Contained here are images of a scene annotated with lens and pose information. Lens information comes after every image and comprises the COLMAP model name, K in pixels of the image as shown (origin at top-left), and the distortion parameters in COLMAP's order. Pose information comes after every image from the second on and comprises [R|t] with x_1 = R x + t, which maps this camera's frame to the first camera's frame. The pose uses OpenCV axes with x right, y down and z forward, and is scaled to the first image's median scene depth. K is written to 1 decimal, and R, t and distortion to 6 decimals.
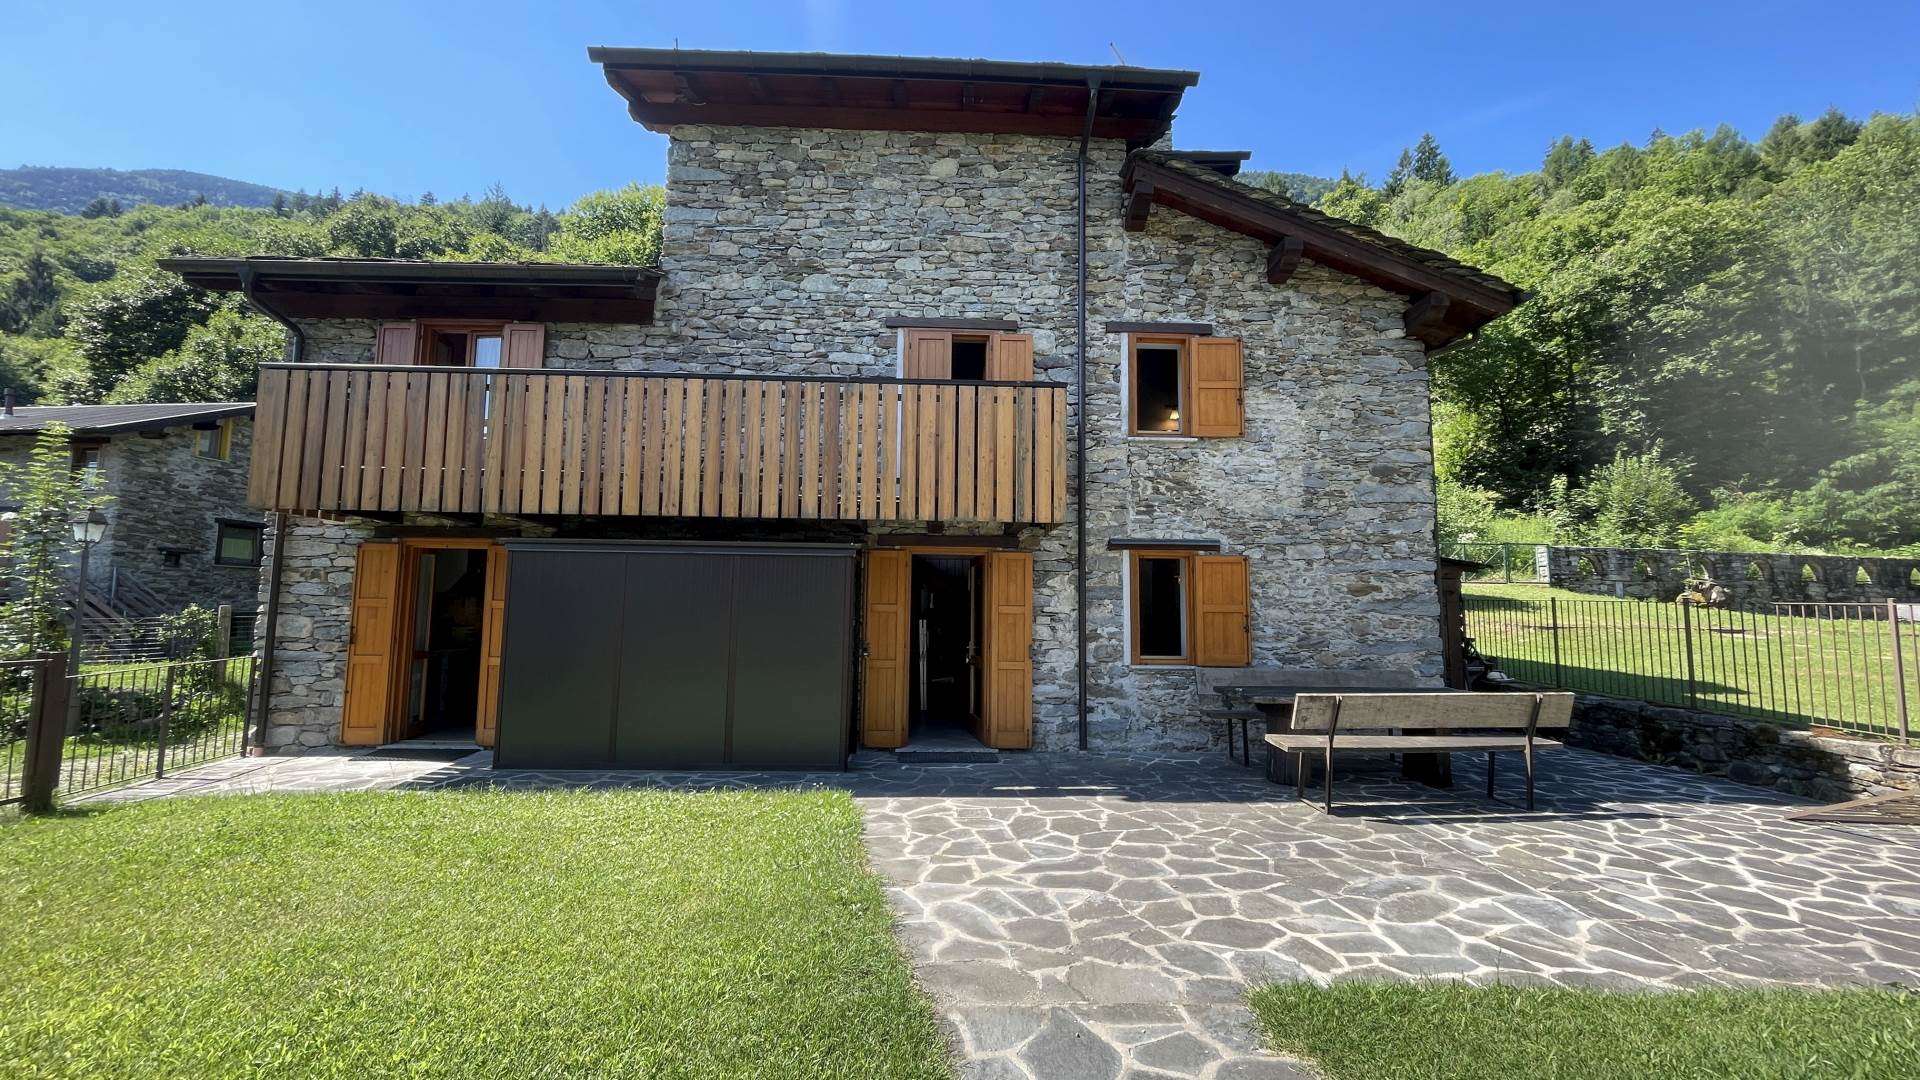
lens RADIAL K [[779.3, 0, 956.2], [0, 779.3, 537.3], [0, 0, 1]] dist [-0.003784, -0.000184]
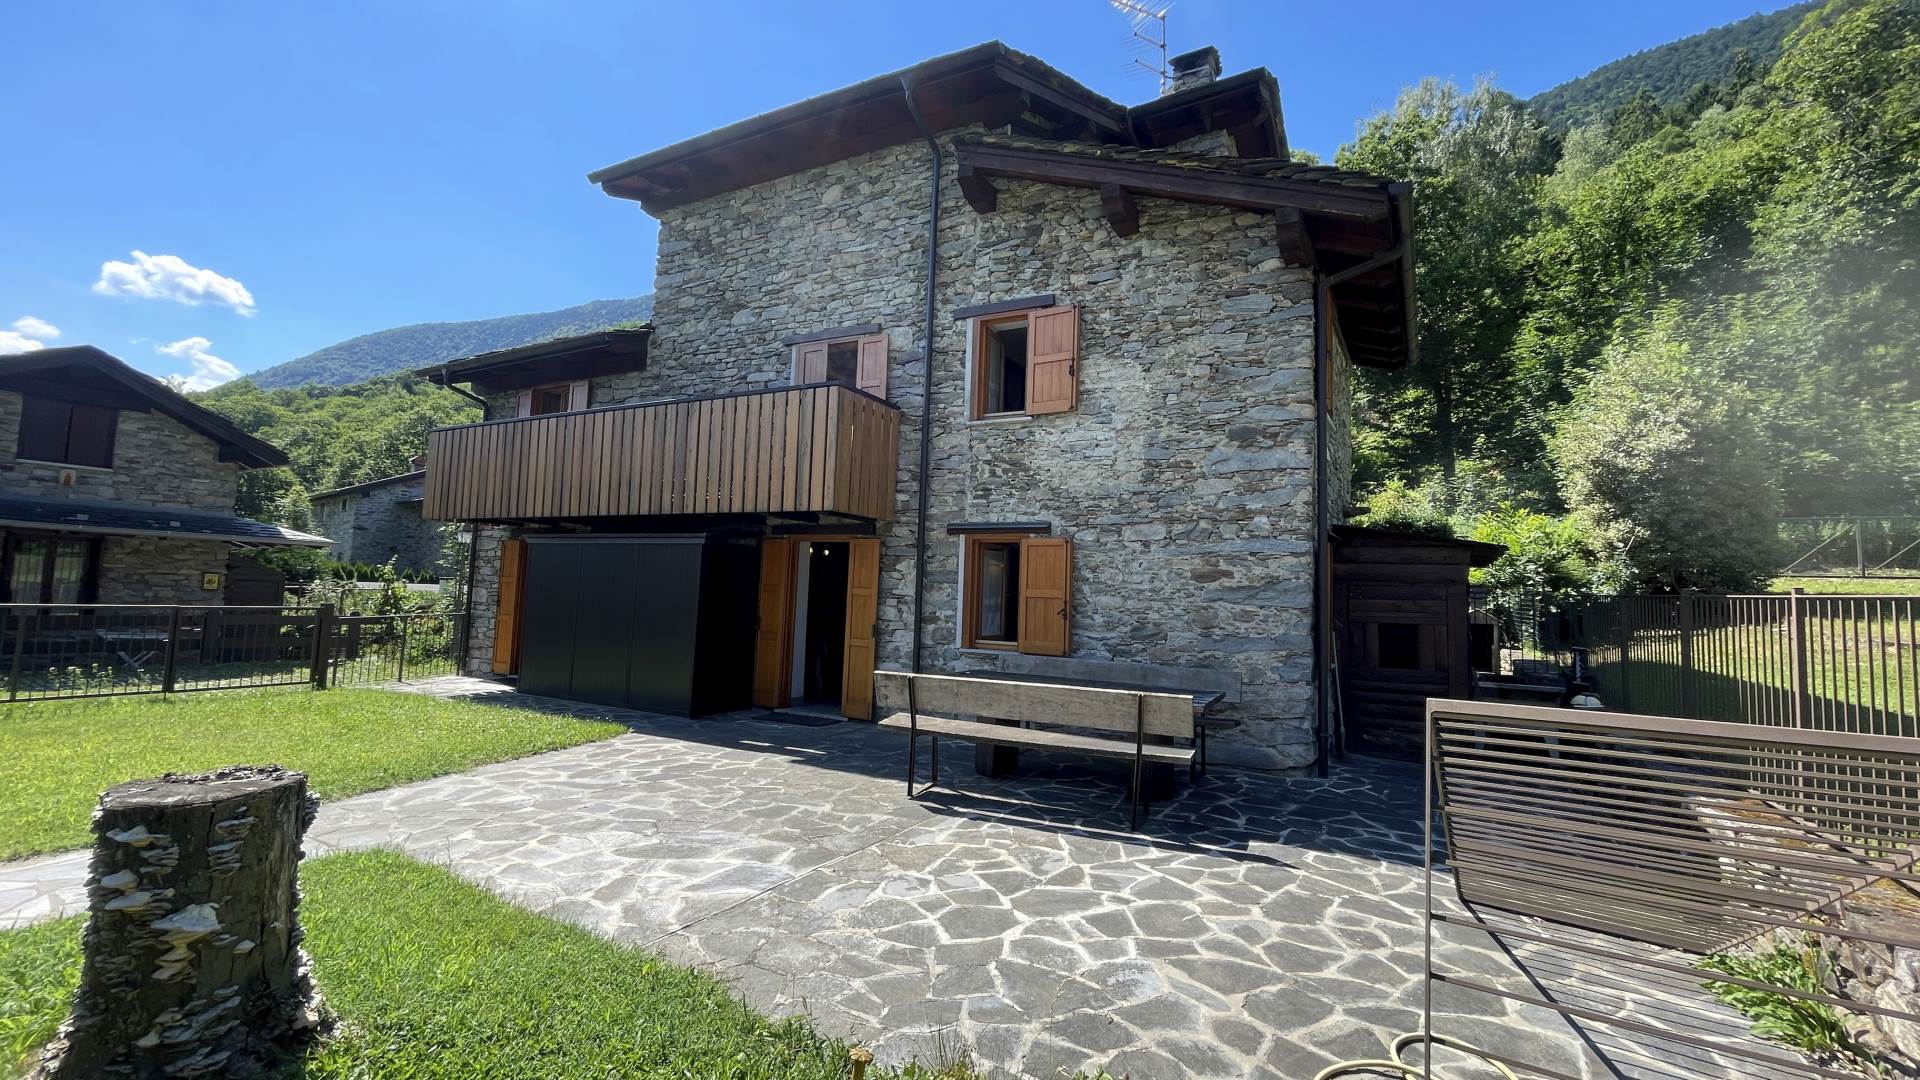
lens RADIAL K [[782.6, 0, 952.6], [0, 782.6, 536.1], [0, 0, 1]] dist [0.000025, 0.000074]
pose [[0.865222, -0.019720, -0.501001, 0.704612], [0.022510, 0.999747, -0.000476, 0.018405], [0.500883, -0.010866, 0.865447, 0.115201]]
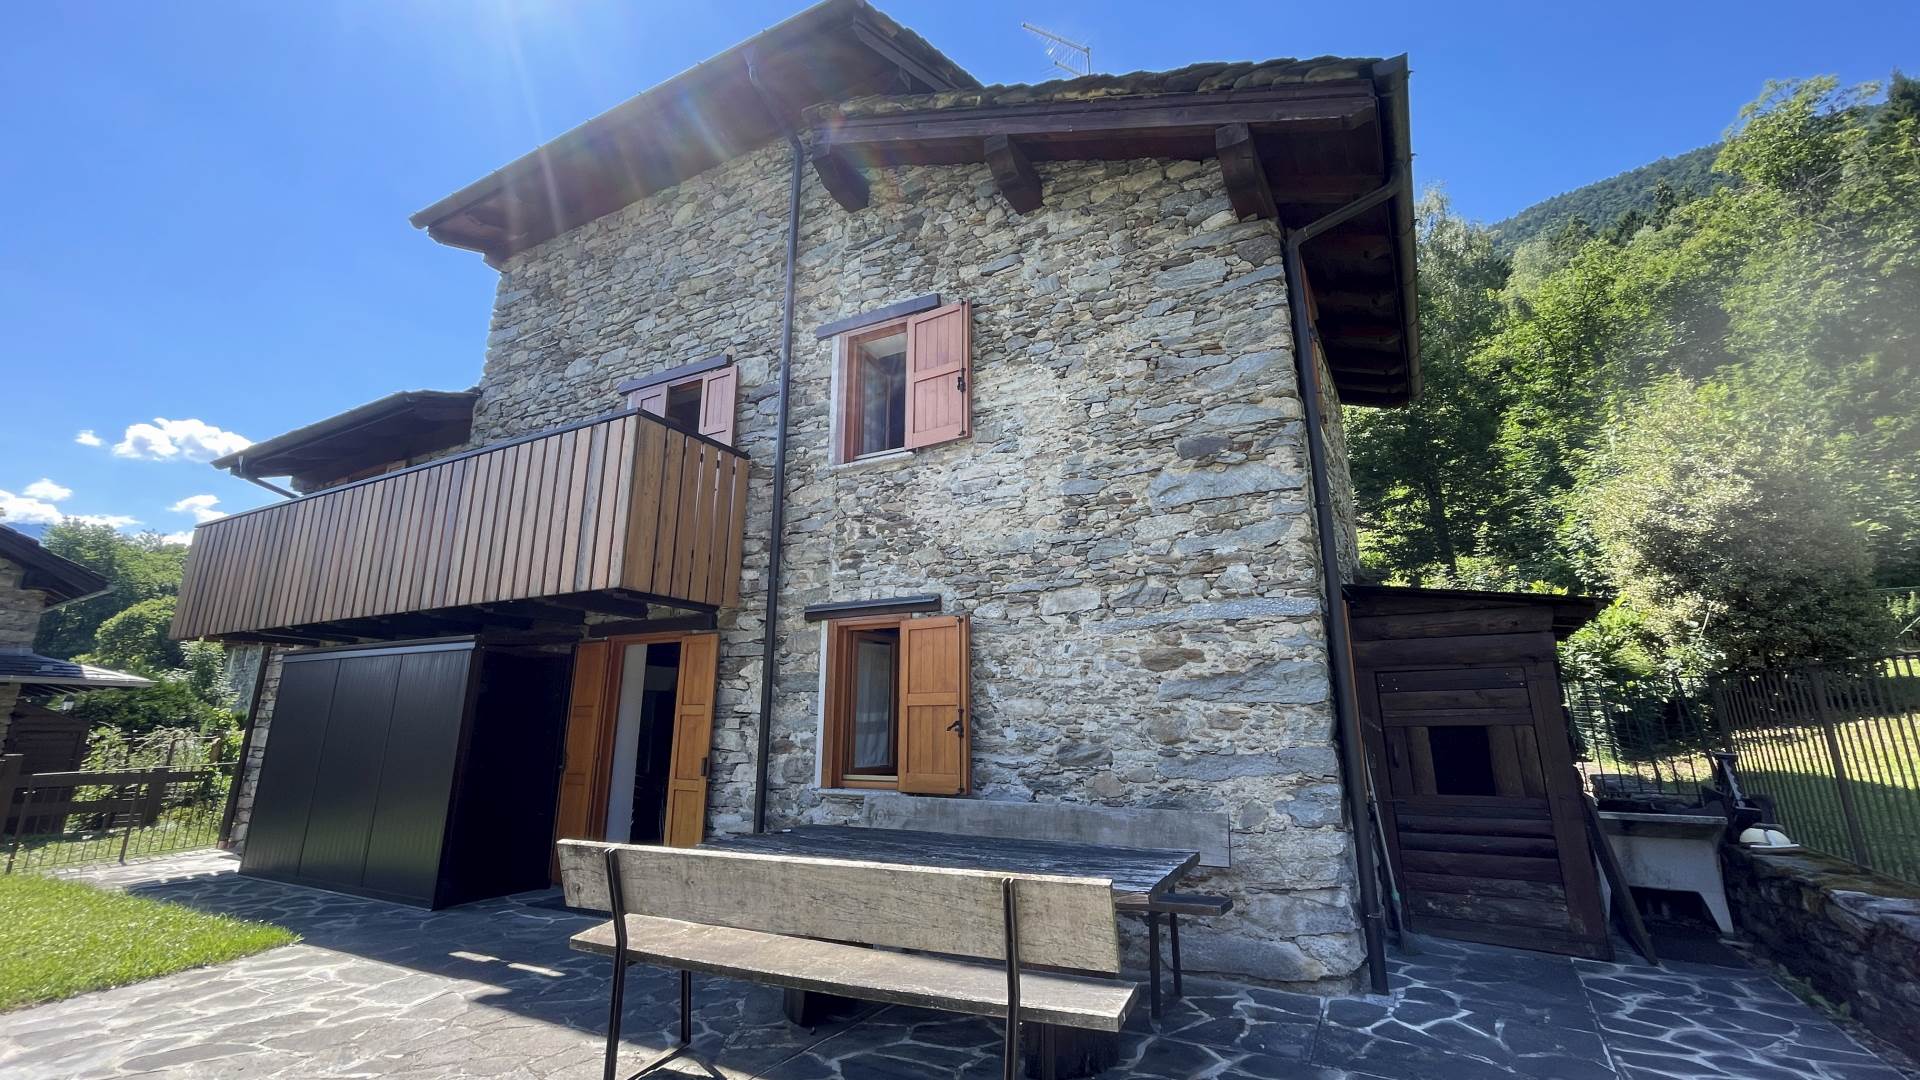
lens RADIAL K [[782.4, 0, 953.8], [0, 782.4, 534.6], [0, 0, 1]] dist [-0.000915, 0.000246]
pose [[0.866219, -0.131881, -0.481945, 0.666911], [0.057521, 0.984446, -0.166003, 0.063558], [0.496342, 0.116073, 0.860332, 0.427042]]
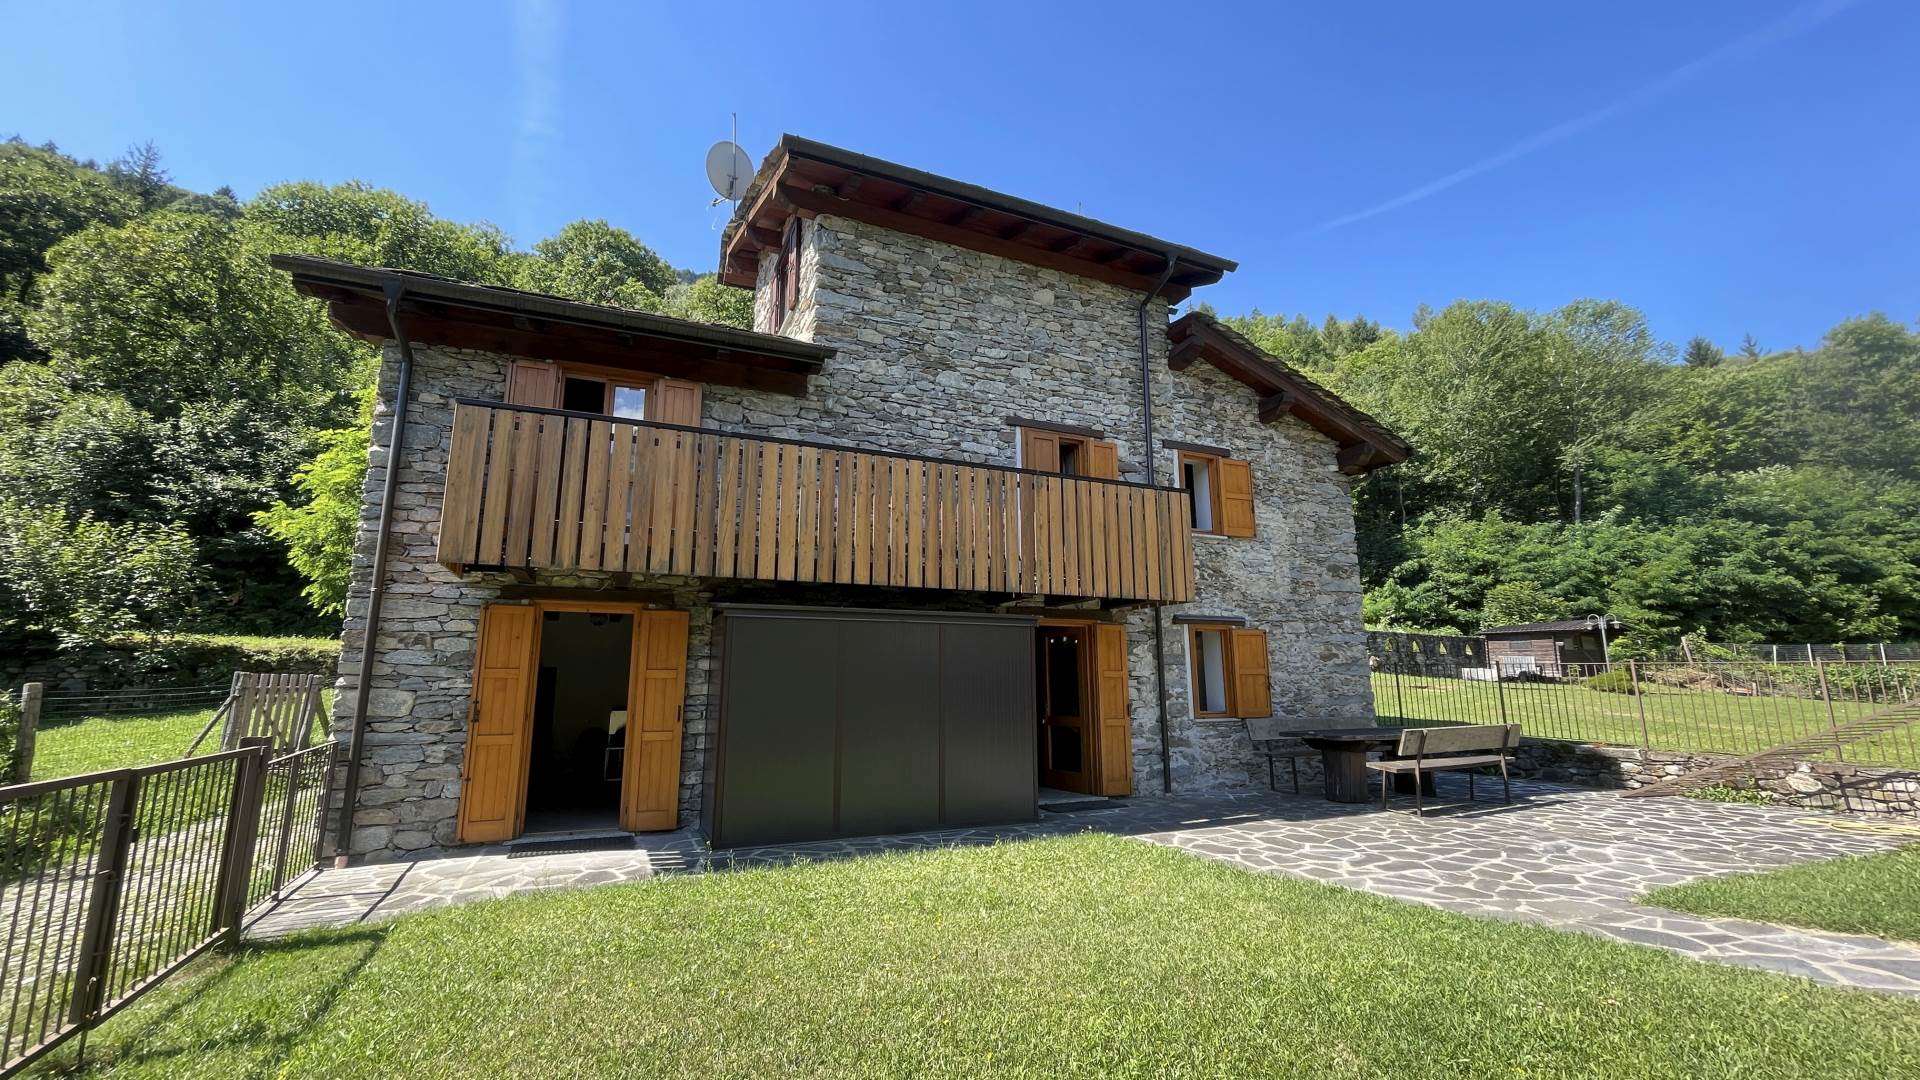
lens RADIAL K [[779.3, 0, 956.2], [0, 779.3, 537.3], [0, 0, 1]] dist [-0.003784, -0.000184]
pose [[0.926796, 0.054827, 0.371542, -0.573916], [-0.020013, 0.995091, -0.096921, 0.006182], [-0.375032, 0.082390, 0.923343, -0.010716]]
